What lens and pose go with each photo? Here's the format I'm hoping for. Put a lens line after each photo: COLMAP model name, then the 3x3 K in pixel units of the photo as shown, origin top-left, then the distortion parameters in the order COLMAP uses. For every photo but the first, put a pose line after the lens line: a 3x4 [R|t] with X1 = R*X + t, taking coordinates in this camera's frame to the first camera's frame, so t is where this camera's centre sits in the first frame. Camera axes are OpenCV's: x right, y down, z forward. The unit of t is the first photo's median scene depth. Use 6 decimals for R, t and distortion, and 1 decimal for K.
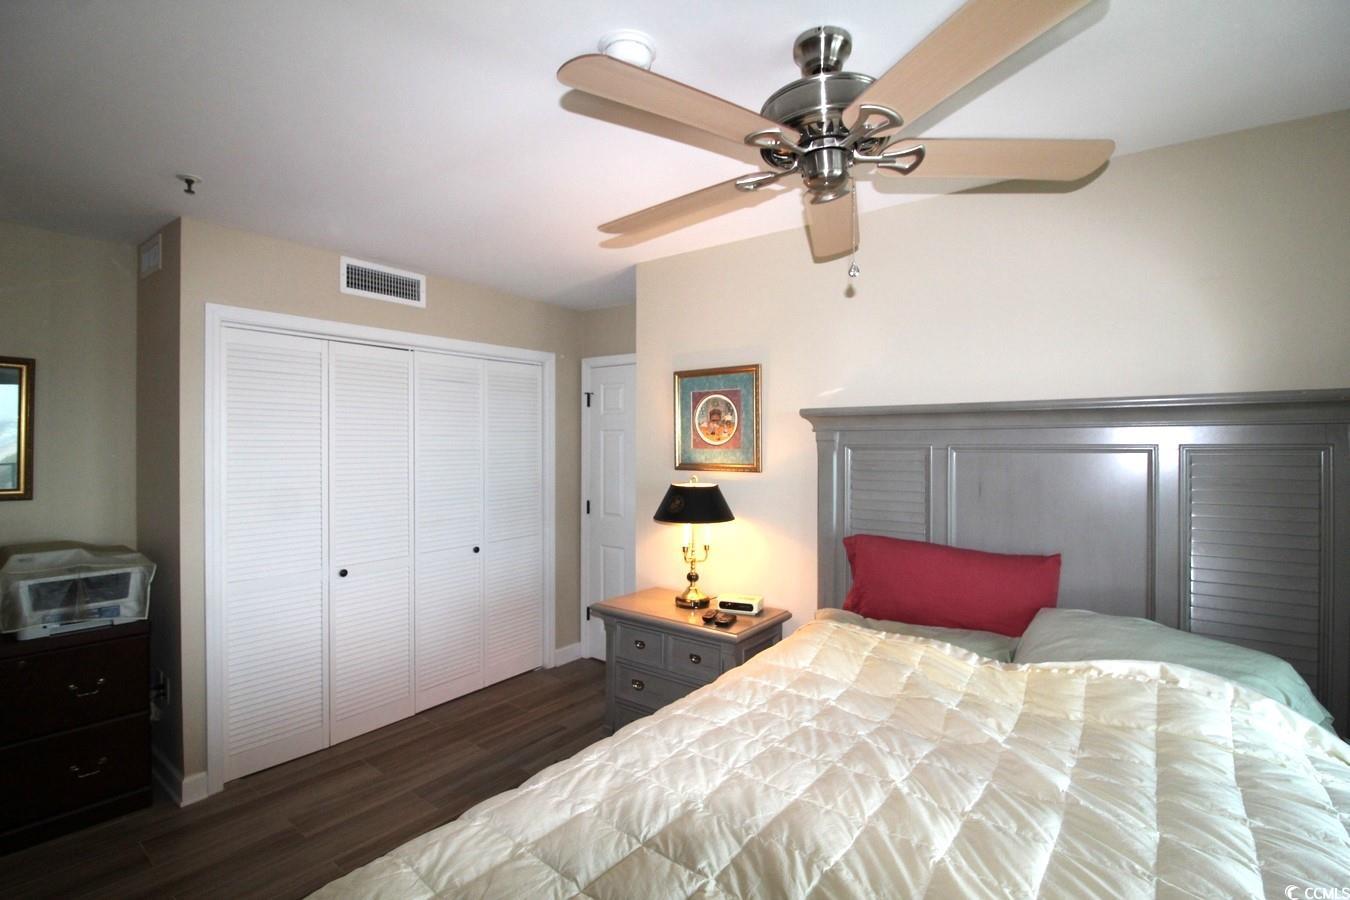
lens RADIAL K [[623.5, 0, 675.0], [0, 623.5, 450.0], [0, 0, 1]] dist [0.000593, -0.011605]
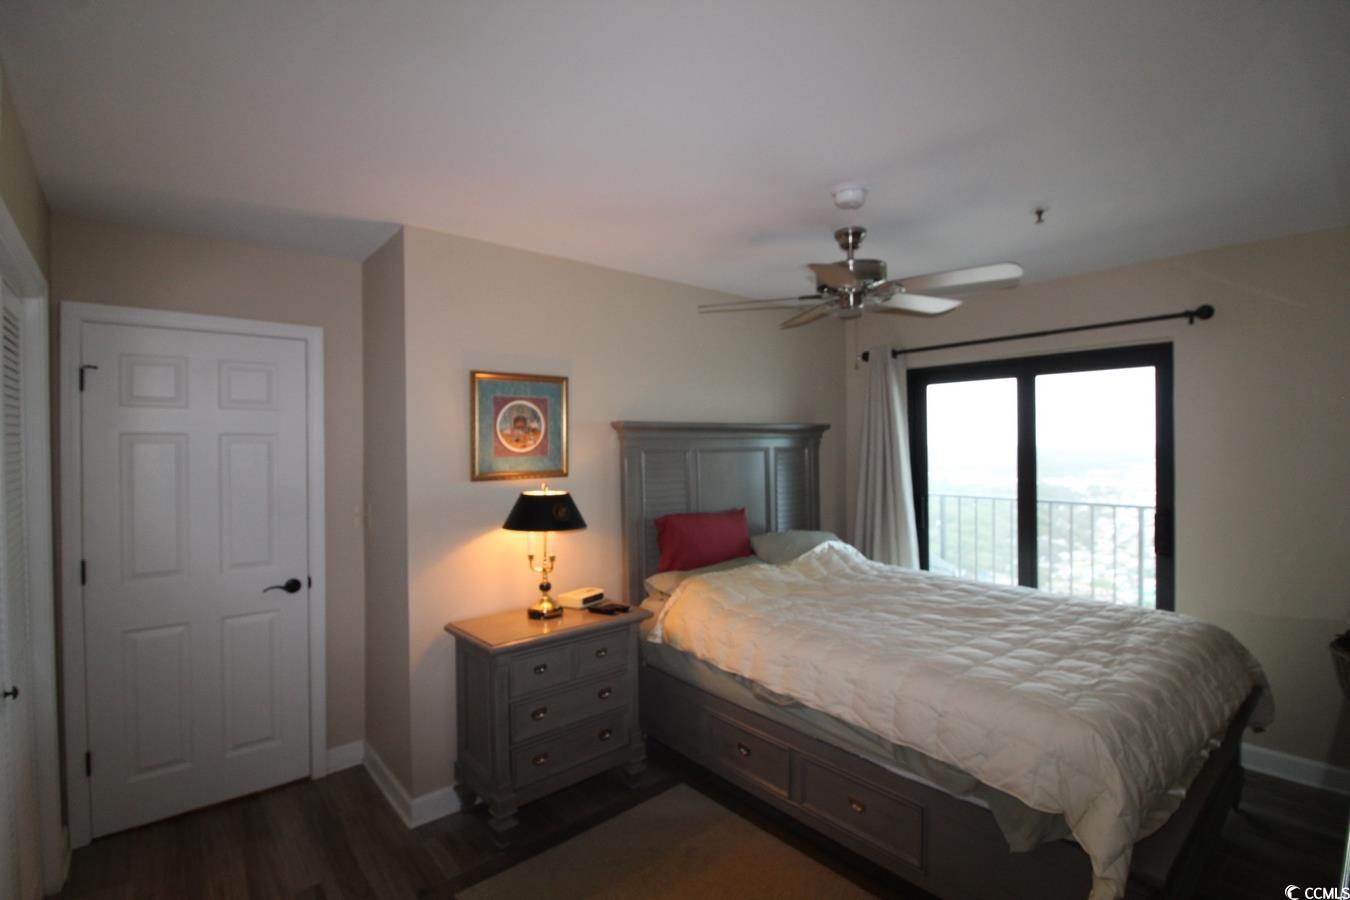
lens RADIAL K [[623.5, 0, 675.0], [0, 623.5, 450.0], [0, 0, 1]] dist [0.000593, -0.011605]
pose [[0.217317, -0.007886, 0.976069, -0.849037], [0.024147, 0.999705, 0.002700, -0.008535], [-0.975802, 0.022982, 0.217444, 0.555136]]
